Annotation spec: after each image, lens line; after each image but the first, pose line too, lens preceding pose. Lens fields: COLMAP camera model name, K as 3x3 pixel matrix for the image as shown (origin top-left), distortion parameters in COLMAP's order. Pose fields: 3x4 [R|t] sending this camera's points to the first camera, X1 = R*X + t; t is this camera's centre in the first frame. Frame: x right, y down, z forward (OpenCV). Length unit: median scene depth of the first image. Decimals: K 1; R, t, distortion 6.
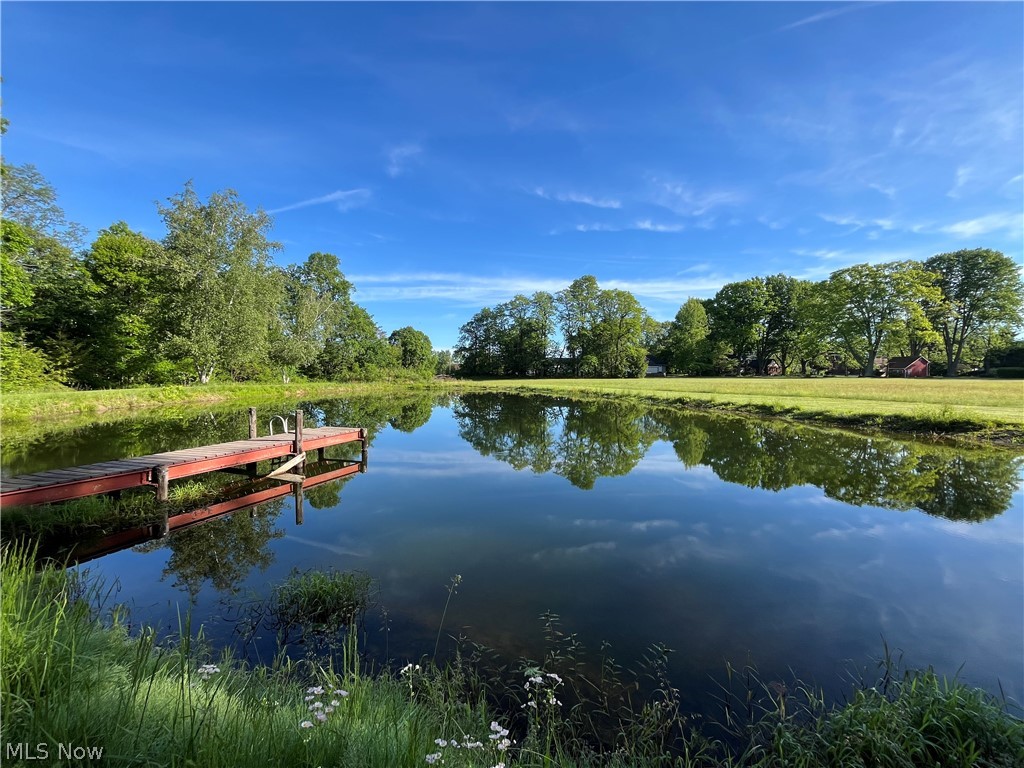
lens RADIAL K [[415.4, 0, 510.1], [0, 415.4, 386.3], [0, 0, 1]] dist [-0.000371, -0.000160]
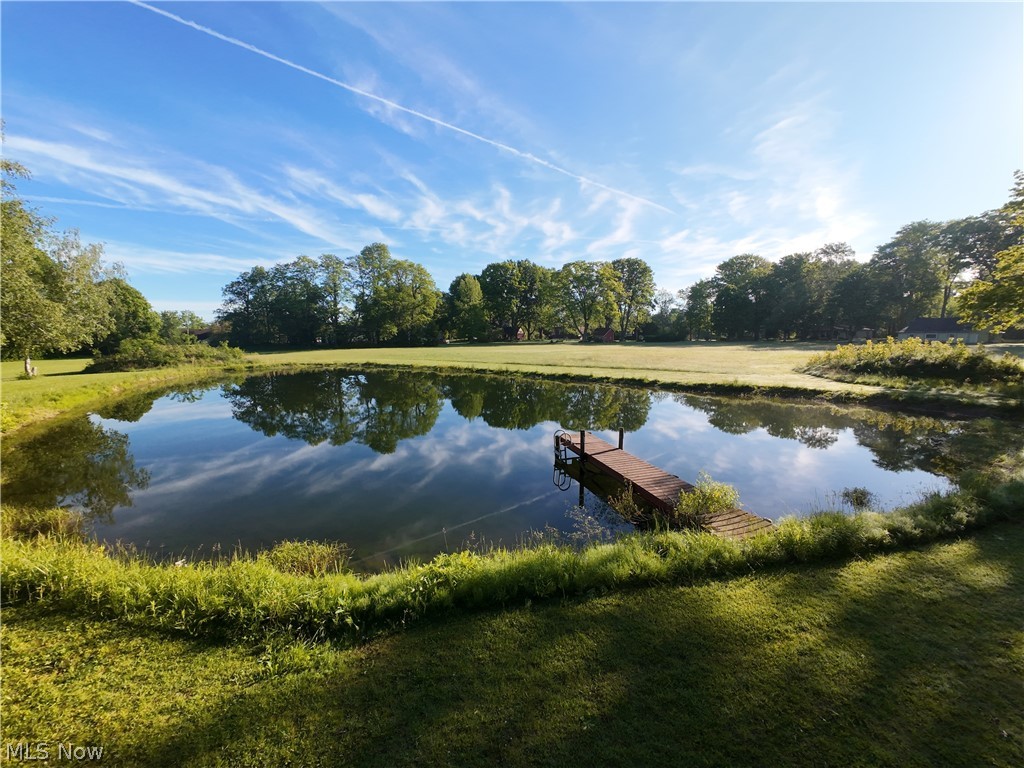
lens RADIAL K [[401.6, 0, 512.0], [0, 401.6, 384.0], [0, 0, 1]] dist [-0.002353, -0.000044]
pose [[0.820294, -0.074059, 0.567128, -0.121409], [0.021732, 0.994901, 0.098486, -0.018312], [-0.571530, -0.068462, 0.817721, 0.006345]]
